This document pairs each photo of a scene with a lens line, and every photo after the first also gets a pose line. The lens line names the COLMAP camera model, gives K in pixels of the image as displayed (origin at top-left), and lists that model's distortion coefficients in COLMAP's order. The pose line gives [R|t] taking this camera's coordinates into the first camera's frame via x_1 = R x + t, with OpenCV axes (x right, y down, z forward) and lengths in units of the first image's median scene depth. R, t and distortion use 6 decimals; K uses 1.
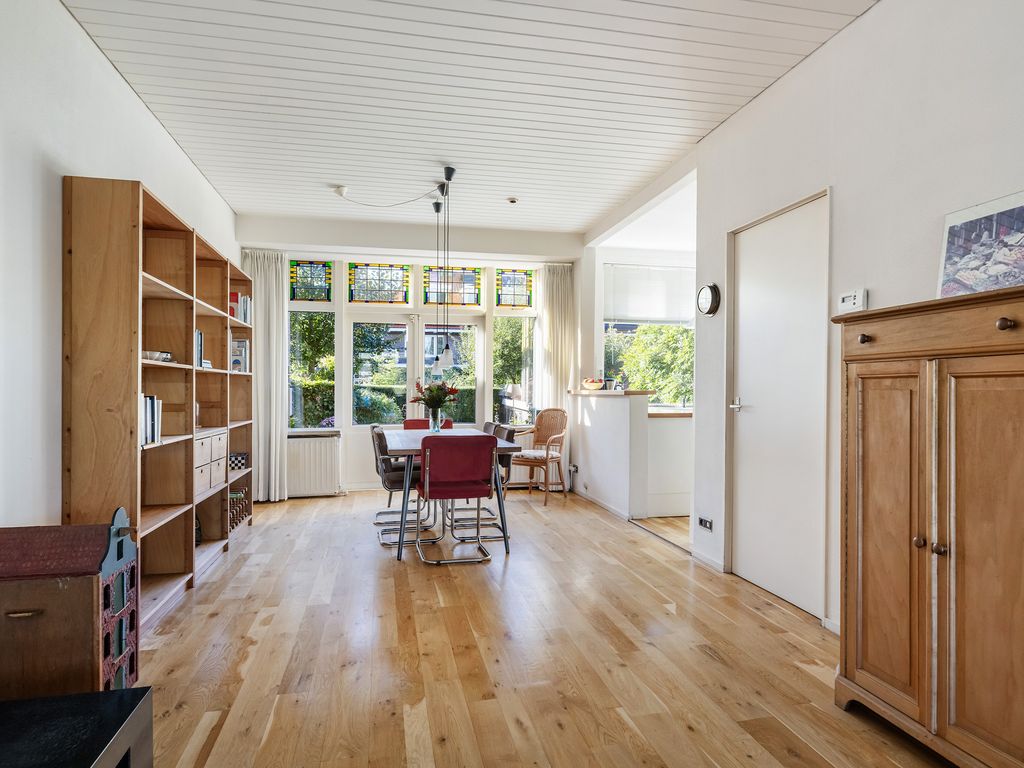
lens RADIAL K [[602.4, 0, 512.0], [0, 602.4, 384.0], [0, 0, 1]] dist [-0.020005, -0.000452]
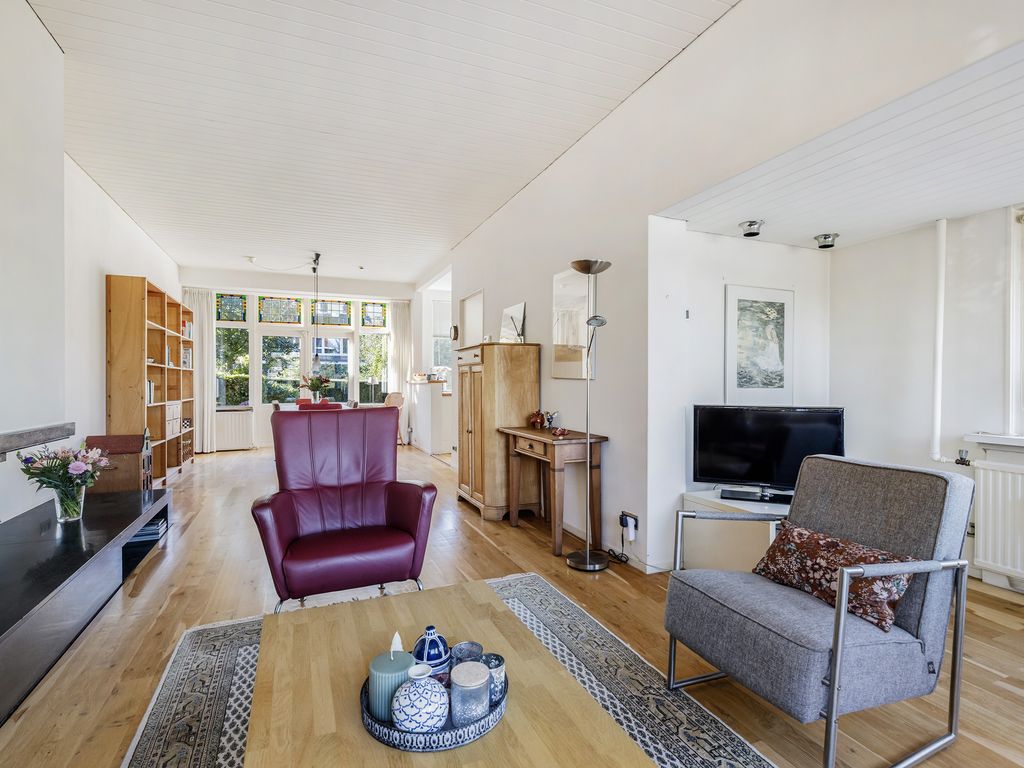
lens RADIAL K [[520.0, 0, 512.0], [0, 520.0, 384.0], [0, 0, 1]] dist [-0.002650, -0.000210]
pose [[0.984074, -0.000251, 0.177760, 0.140171], [-0.001510, 0.999951, 0.009769, 0.005811], [-0.177754, -0.009882, 0.984025, -0.456662]]
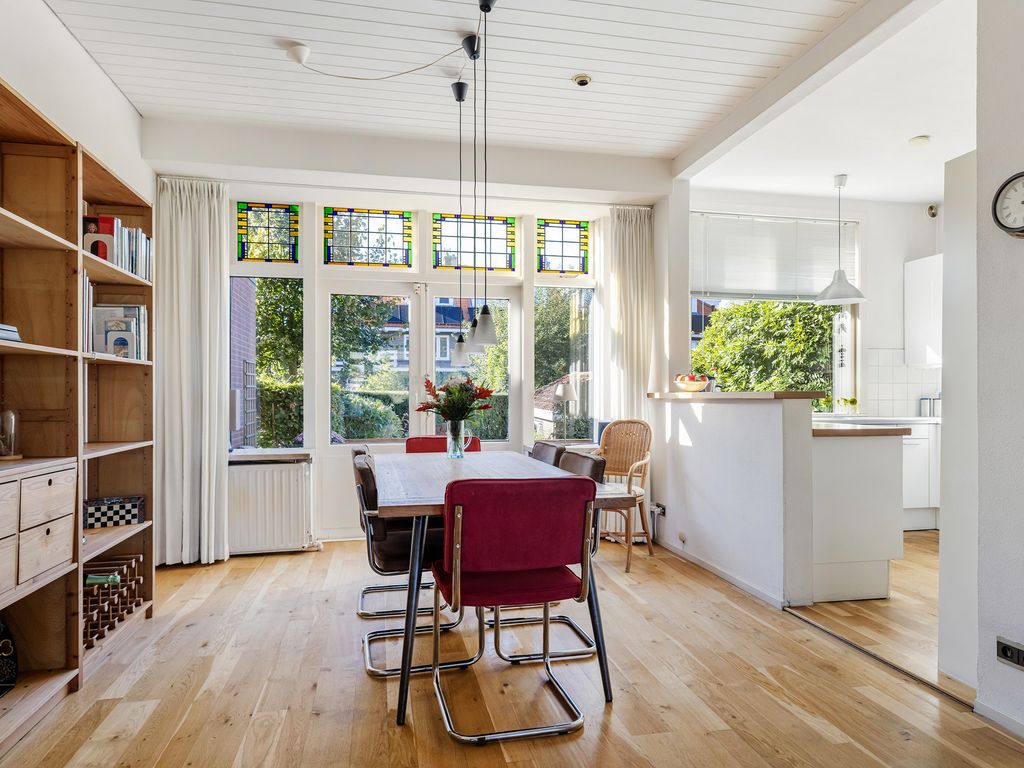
lens RADIAL K [[636.7, 0, 507.9], [0, 636.7, 404.2], [0, 0, 1]] dist [0.003791, -0.000010]
pose [[0.999903, -0.000266, -0.013947, -0.061250], [0.000550, 0.999792, 0.020410, 0.009583], [0.013939, -0.020416, 0.999694, 0.320165]]
